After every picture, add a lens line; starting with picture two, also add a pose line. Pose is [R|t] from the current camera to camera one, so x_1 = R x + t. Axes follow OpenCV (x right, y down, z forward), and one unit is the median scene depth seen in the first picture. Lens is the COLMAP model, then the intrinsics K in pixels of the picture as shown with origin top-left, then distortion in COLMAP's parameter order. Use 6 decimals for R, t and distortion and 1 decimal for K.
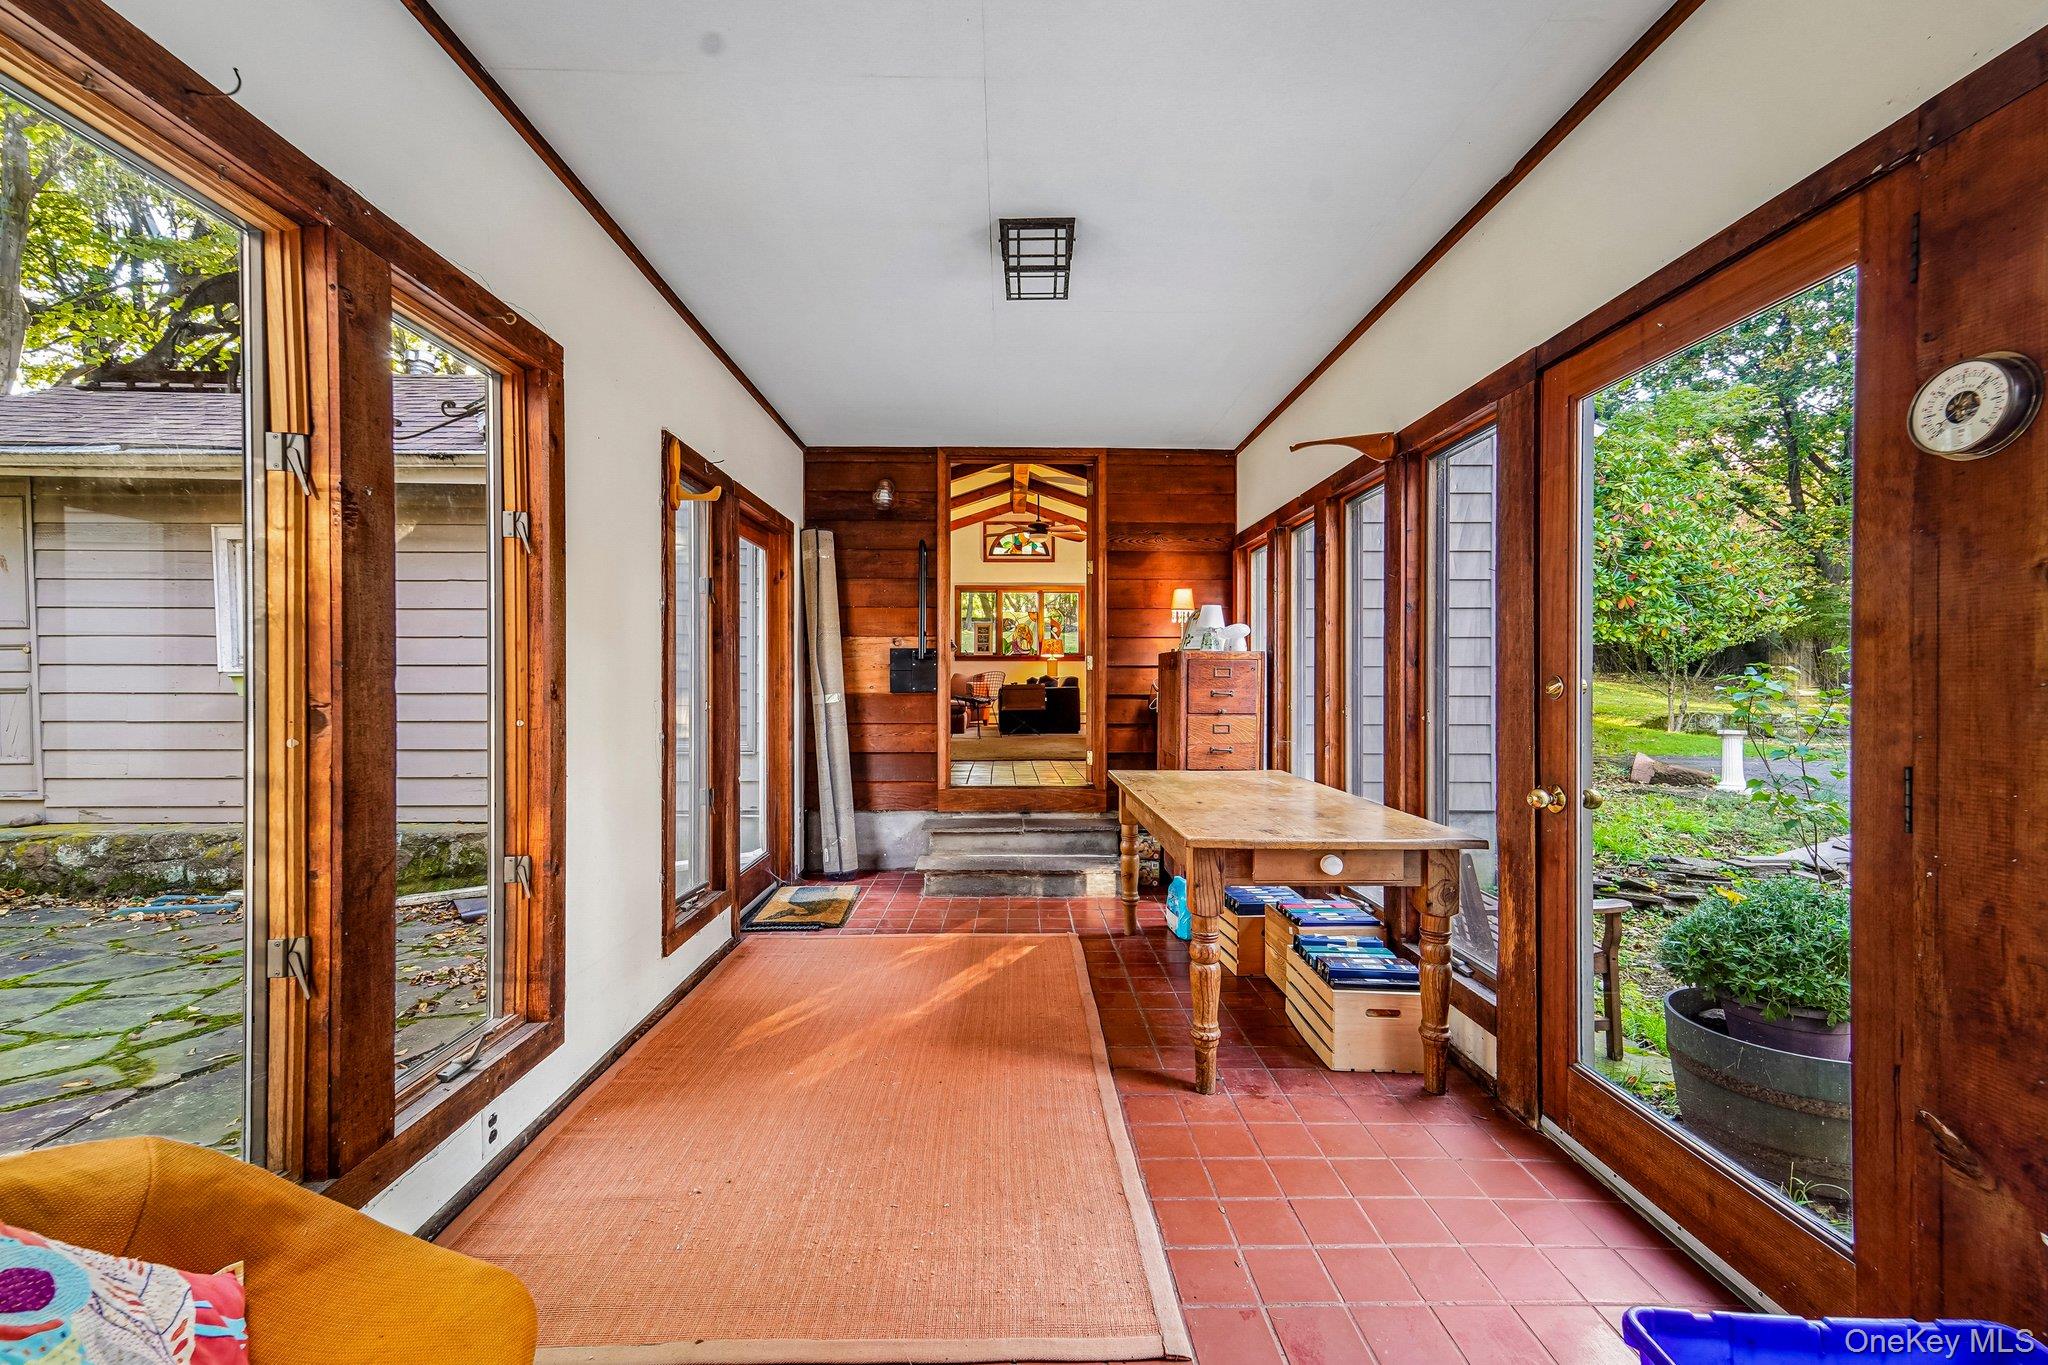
lens RADIAL K [[876.2, 0, 1019.8], [0, 876.2, 679.7], [0, 0, 1]] dist [0.019118, -0.005771]
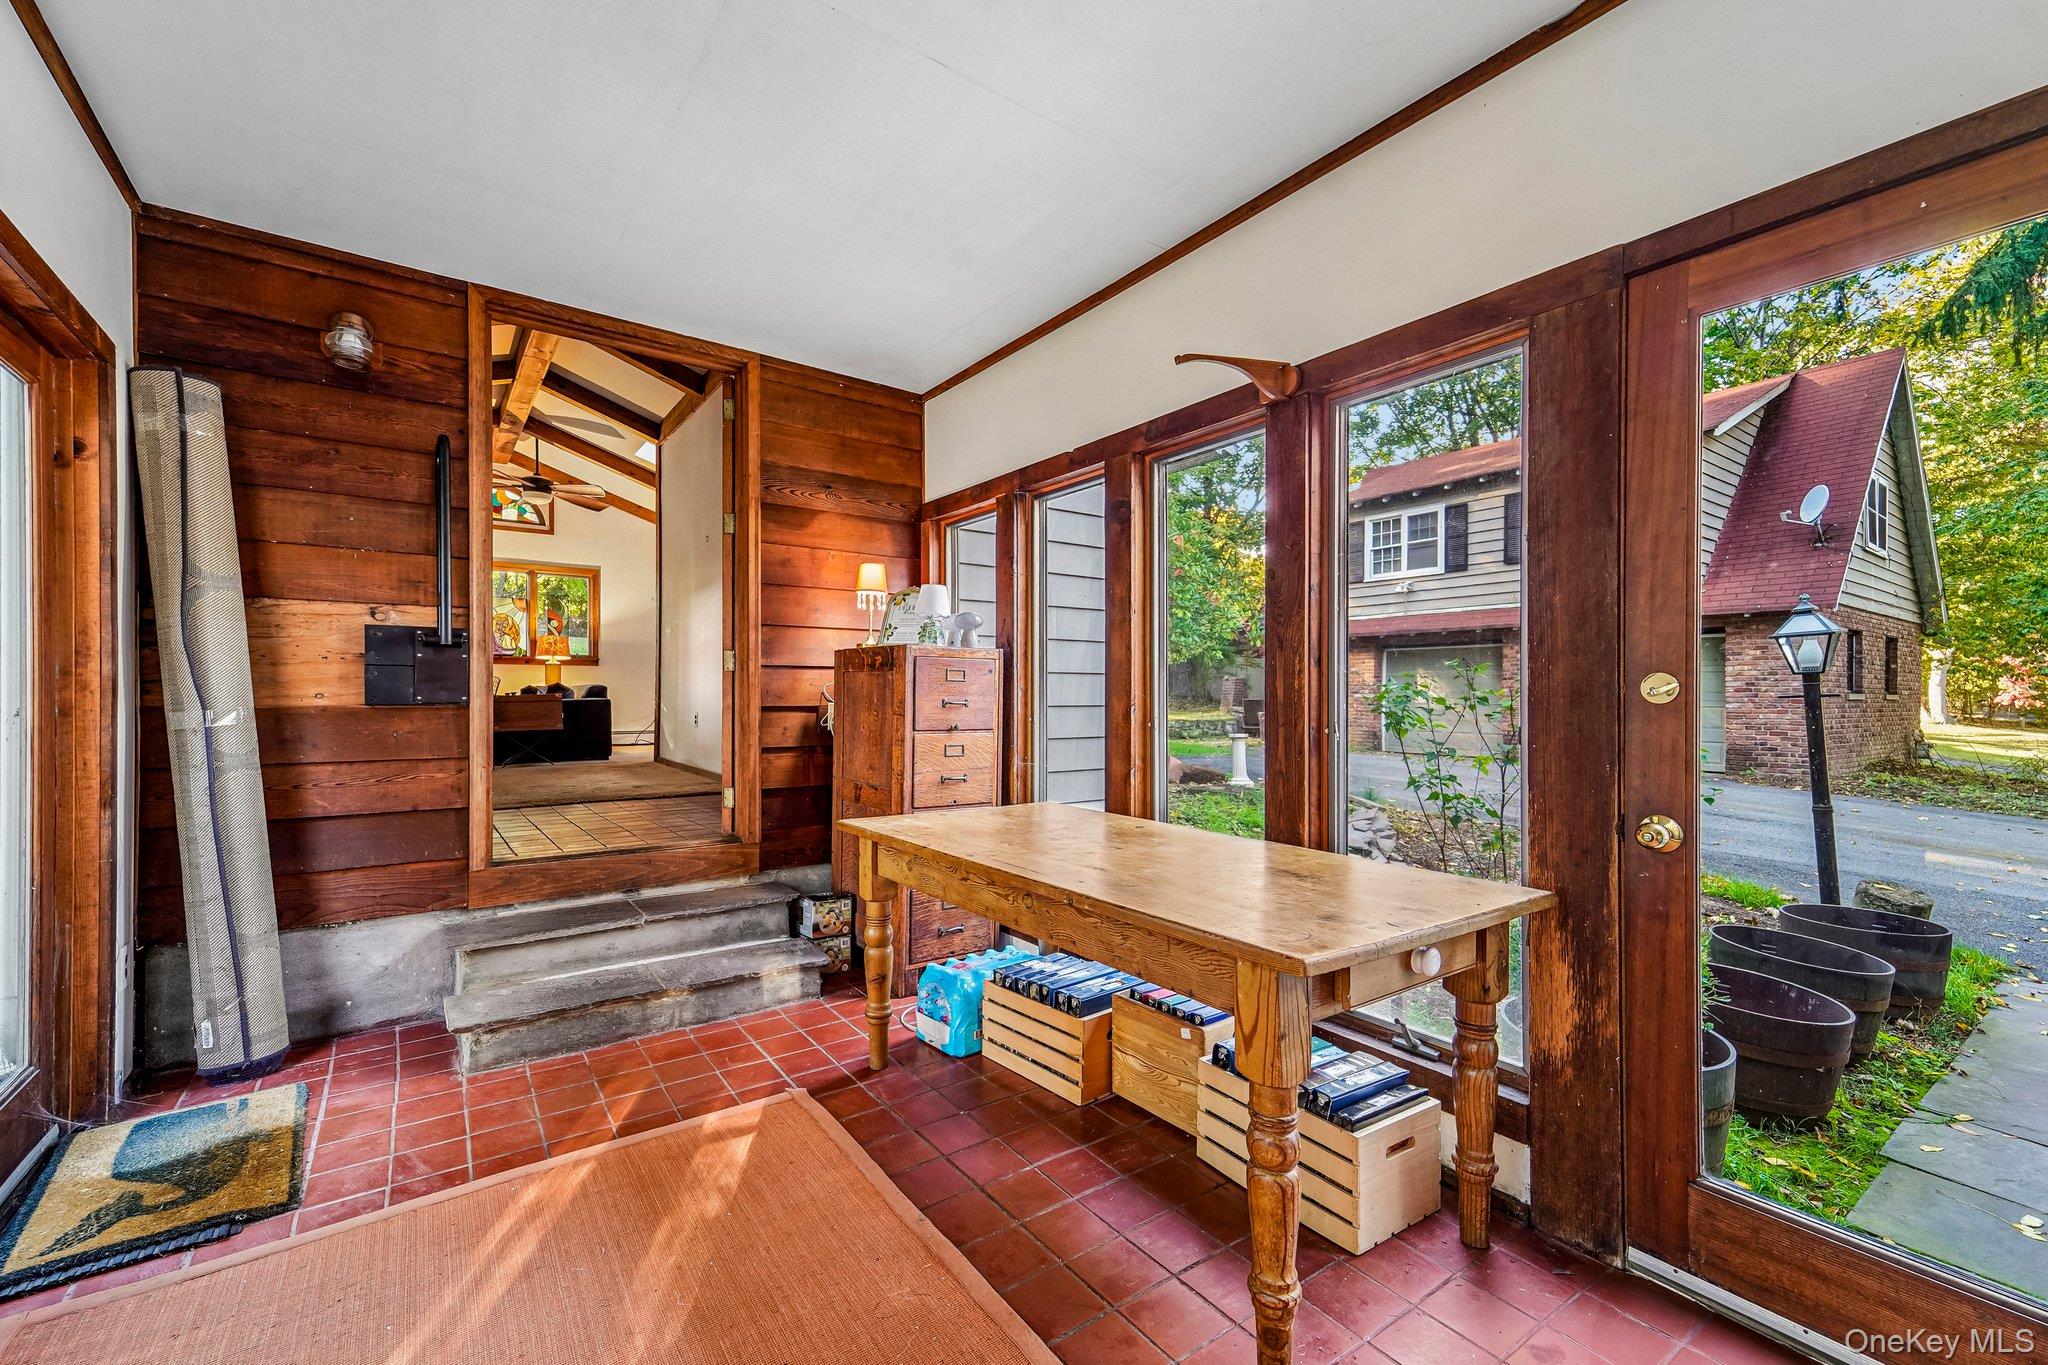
lens RADIAL K [[831.4, 0, 992.3], [0, 831.4, 692.9], [0, 0, 1]] dist [0.021752, -0.002599]
pose [[0.812692, 0.002906, 0.582686, -0.138776], [-0.002242, 0.999996, -0.001860, 0.007294], [-0.582689, 0.000205, 0.812696, 0.351903]]
